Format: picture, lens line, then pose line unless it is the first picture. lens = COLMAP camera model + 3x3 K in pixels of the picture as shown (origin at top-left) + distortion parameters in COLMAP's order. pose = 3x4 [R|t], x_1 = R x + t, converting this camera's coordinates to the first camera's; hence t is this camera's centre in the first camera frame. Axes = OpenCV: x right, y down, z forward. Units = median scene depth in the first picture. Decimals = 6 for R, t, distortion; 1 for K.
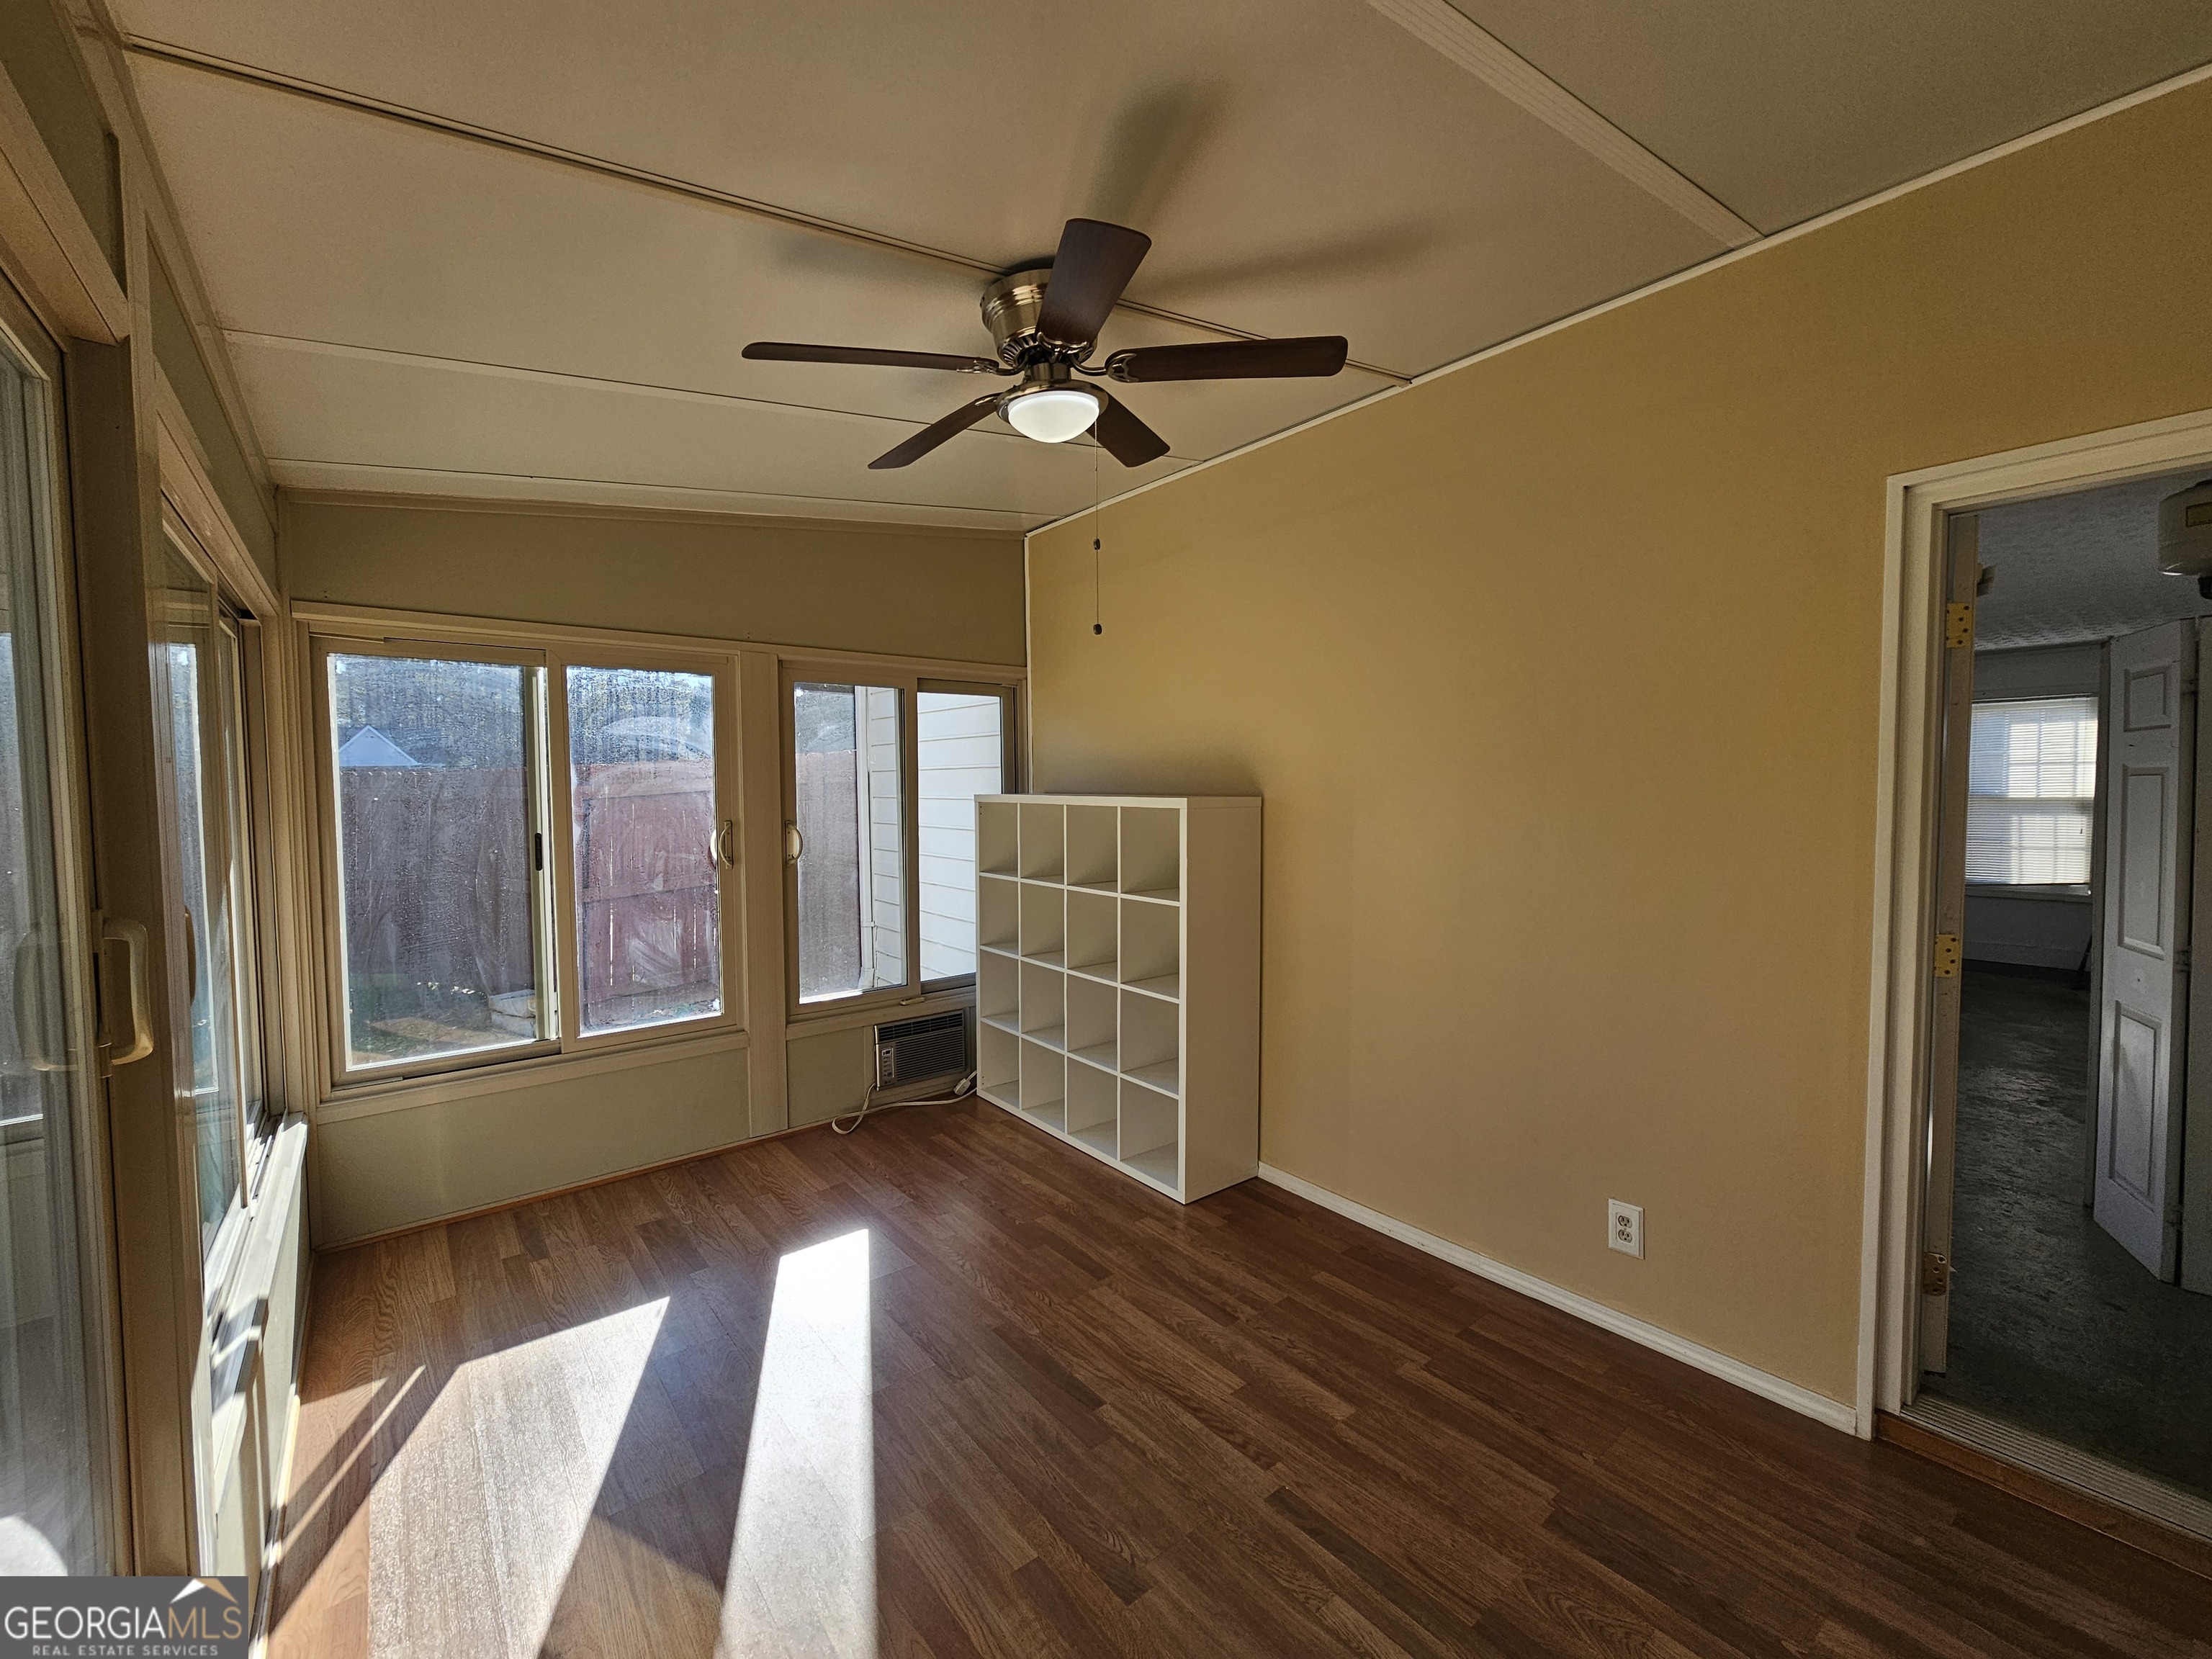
lens RADIAL K [[896.6, 0, 1106.0], [0, 896.6, 829.5], [0, 0, 1]] dist [0.000139, -0.001380]
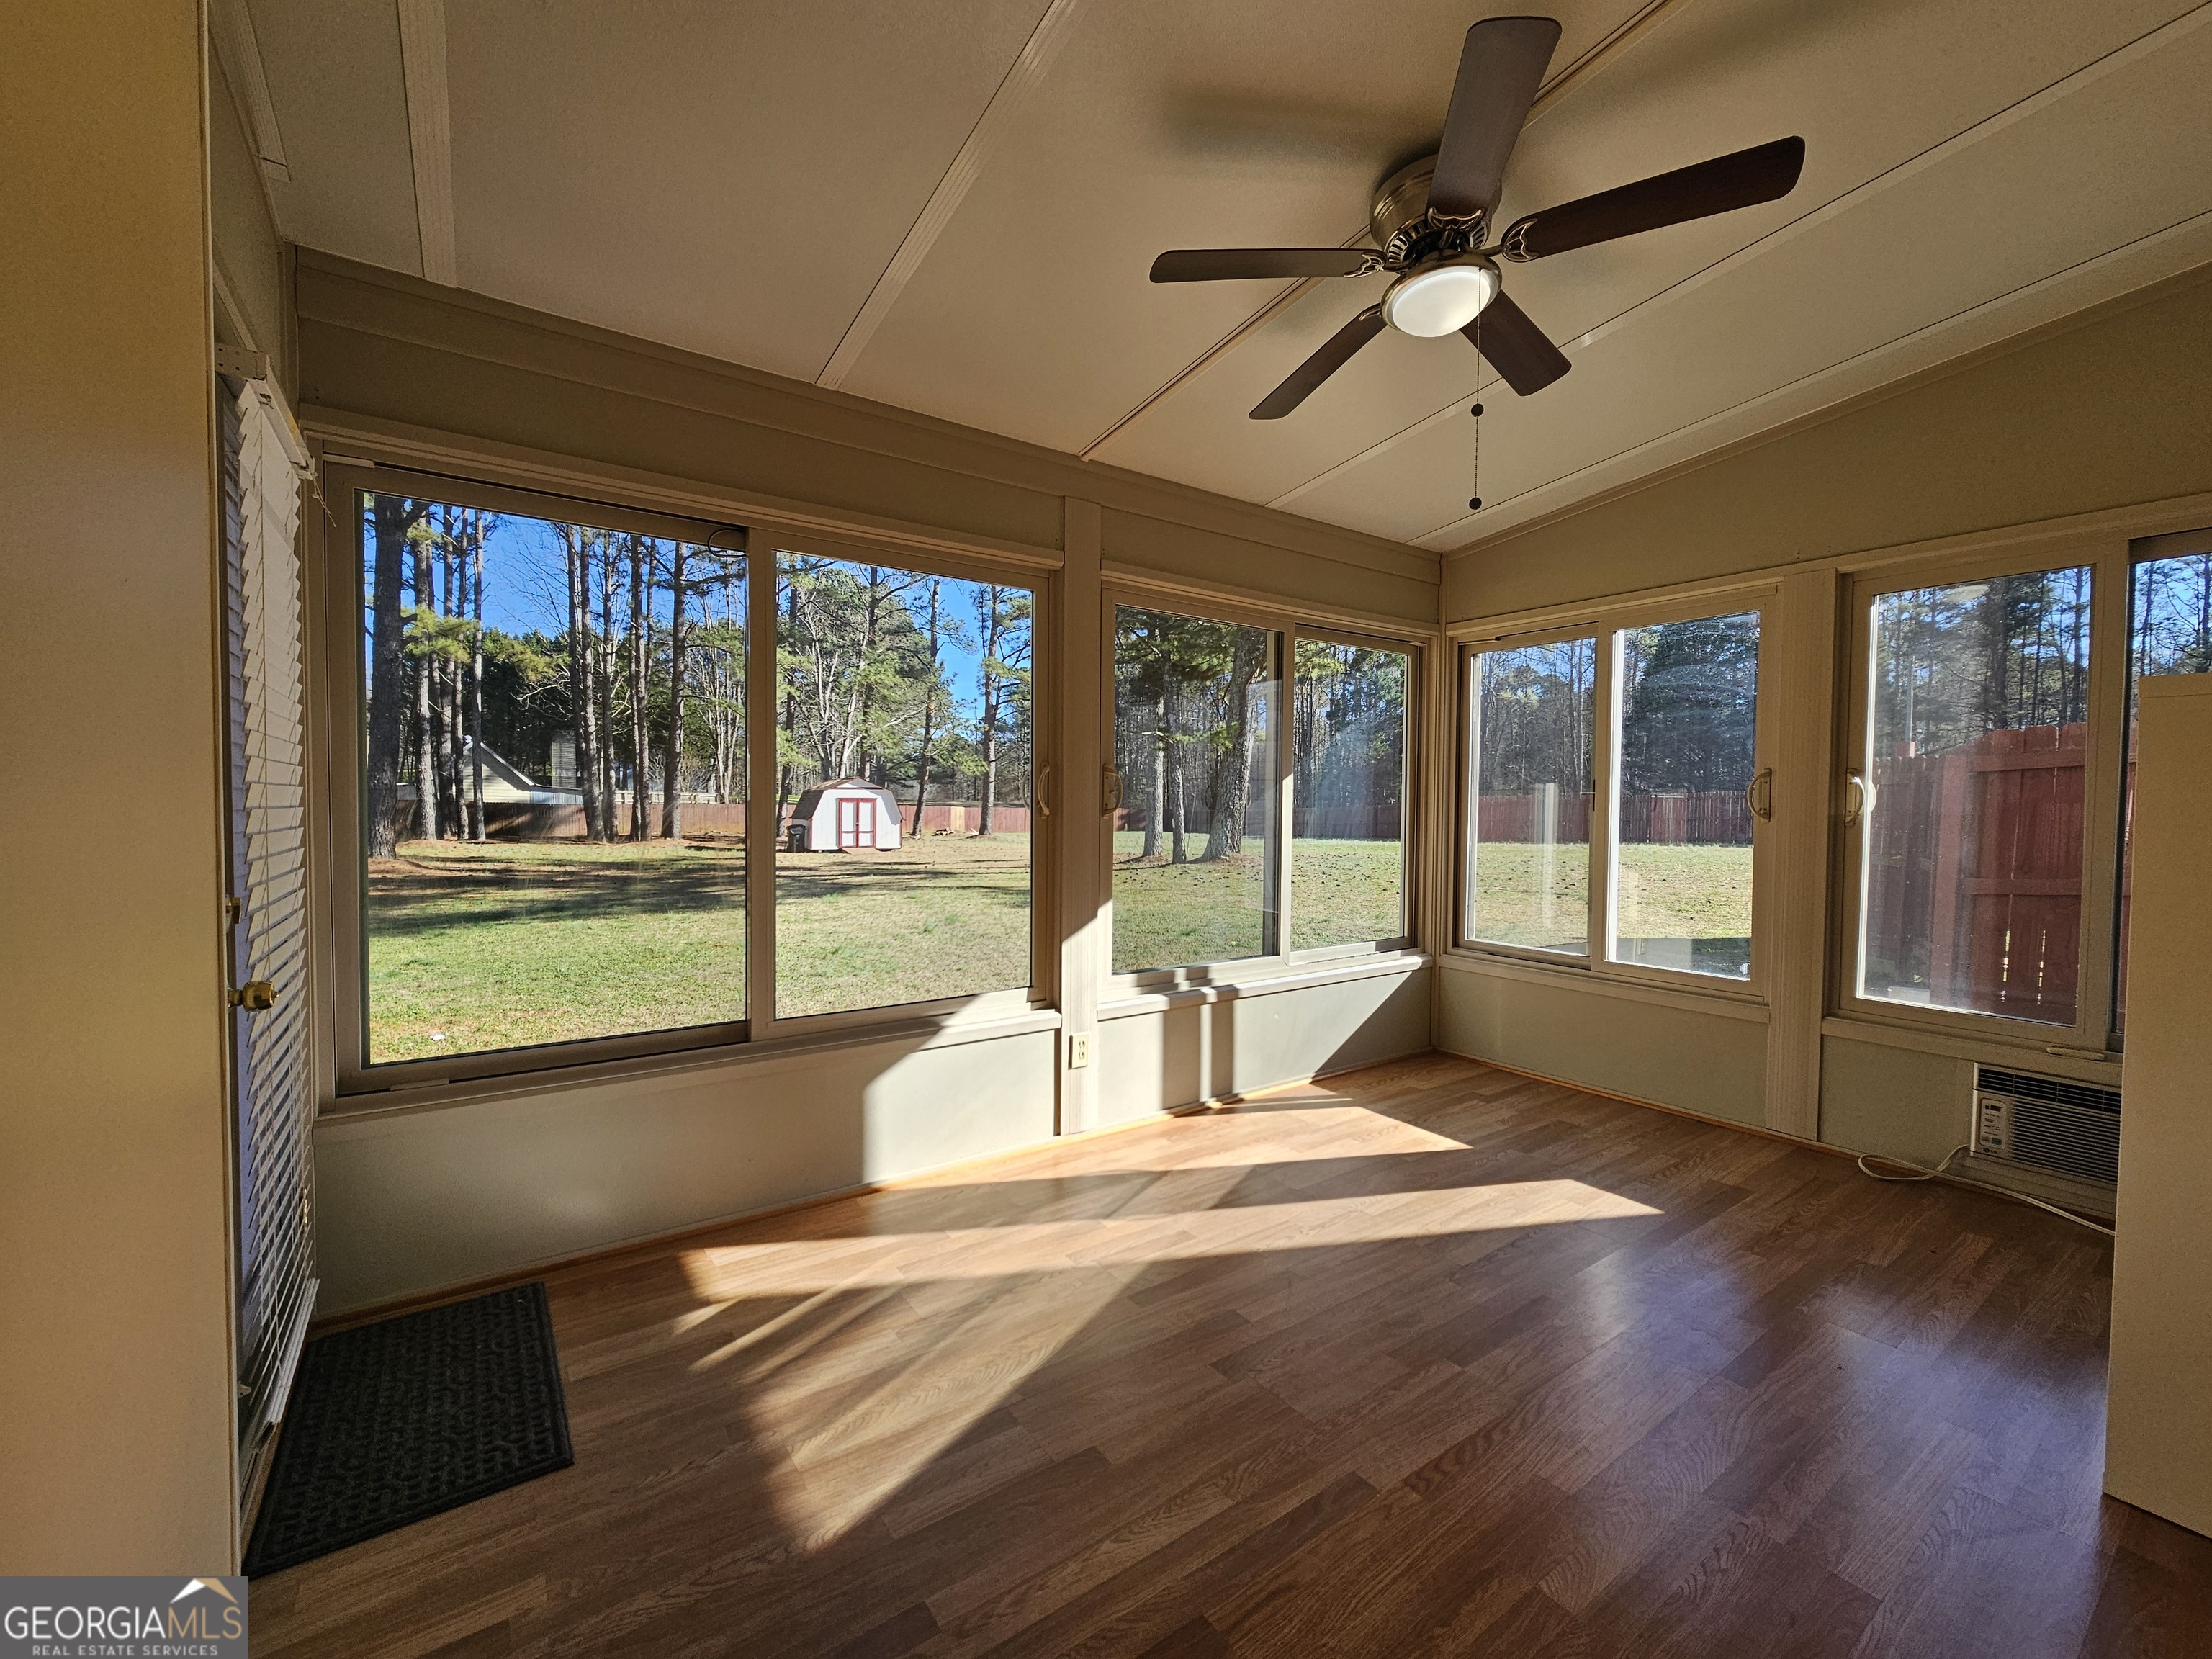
lens RADIAL K [[918.3, 0, 1106.0], [0, 918.3, 829.5], [0, 0, 1]] dist [-0.000343, -0.000386]
pose [[-0.066046, 0.033051, -0.997269, 0.670848], [-0.055744, 0.997768, 0.036759, 0.067883], [0.996258, 0.058020, -0.064056, 0.495308]]
